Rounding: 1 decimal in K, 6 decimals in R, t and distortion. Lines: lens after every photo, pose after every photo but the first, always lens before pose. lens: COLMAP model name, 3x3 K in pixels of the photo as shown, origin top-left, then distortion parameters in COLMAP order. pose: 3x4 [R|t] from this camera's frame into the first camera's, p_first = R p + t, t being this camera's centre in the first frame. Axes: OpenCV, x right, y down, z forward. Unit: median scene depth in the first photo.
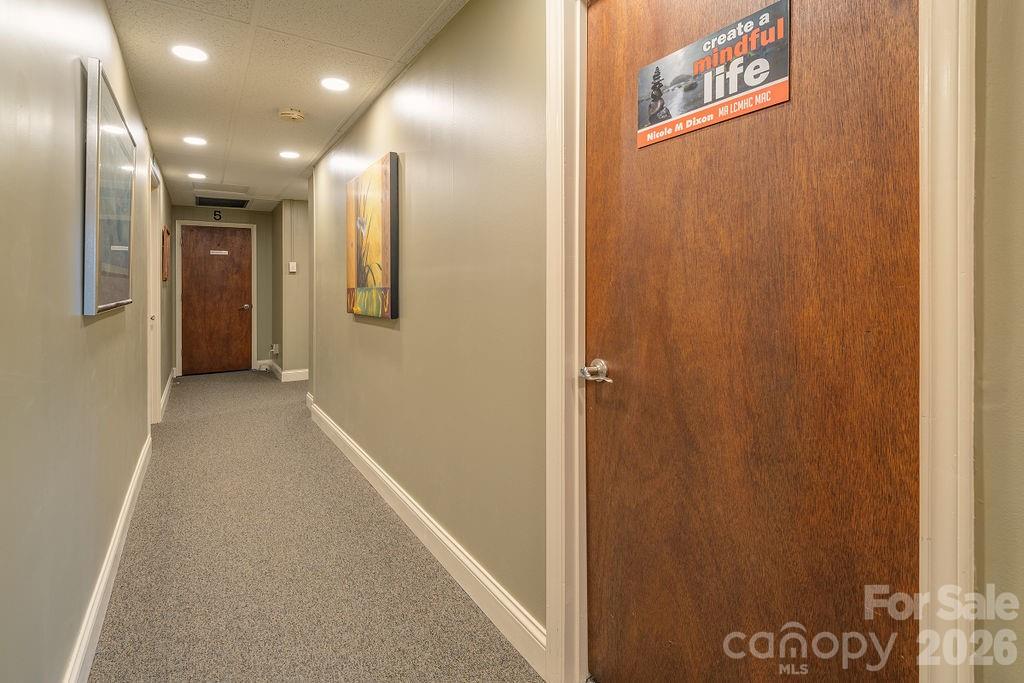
lens RADIAL K [[479.4, 0, 507.7], [0, 479.4, 288.4], [0, 0, 1]] dist [0.004051, 0.000330]
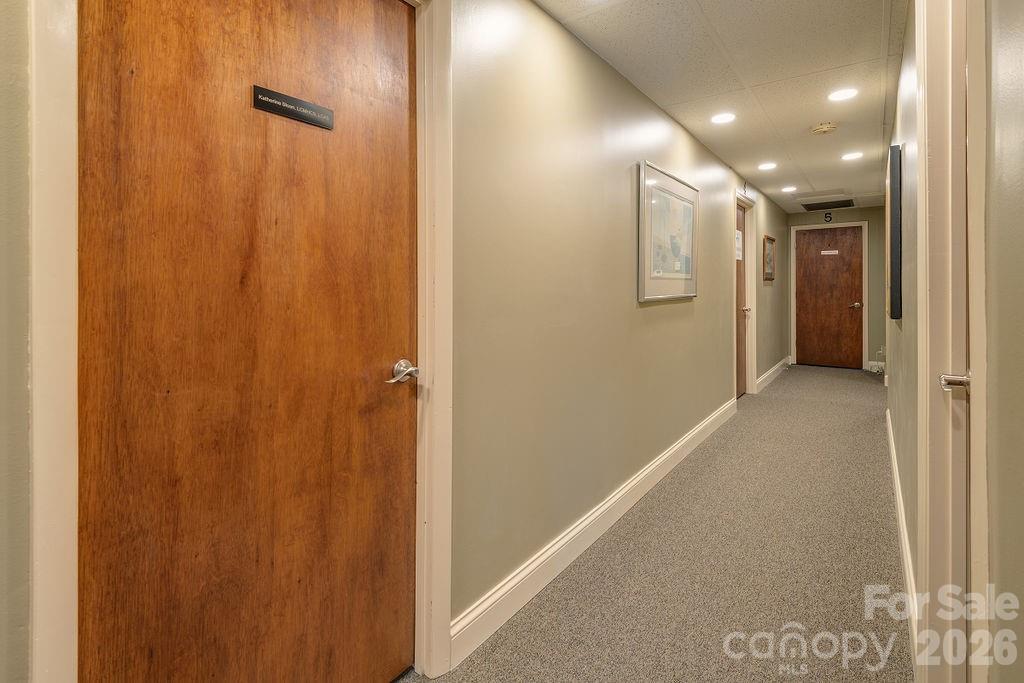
lens RADIAL K [[479.4, 0, 507.7], [0, 479.4, 288.4], [0, 0, 1]] dist [0.004051, 0.000330]
pose [[0.341270, 0.007241, -0.939938, 0.149273], [-0.002576, 0.999974, 0.006769, -0.001375], [0.939962, 0.000111, 0.341279, -0.021245]]
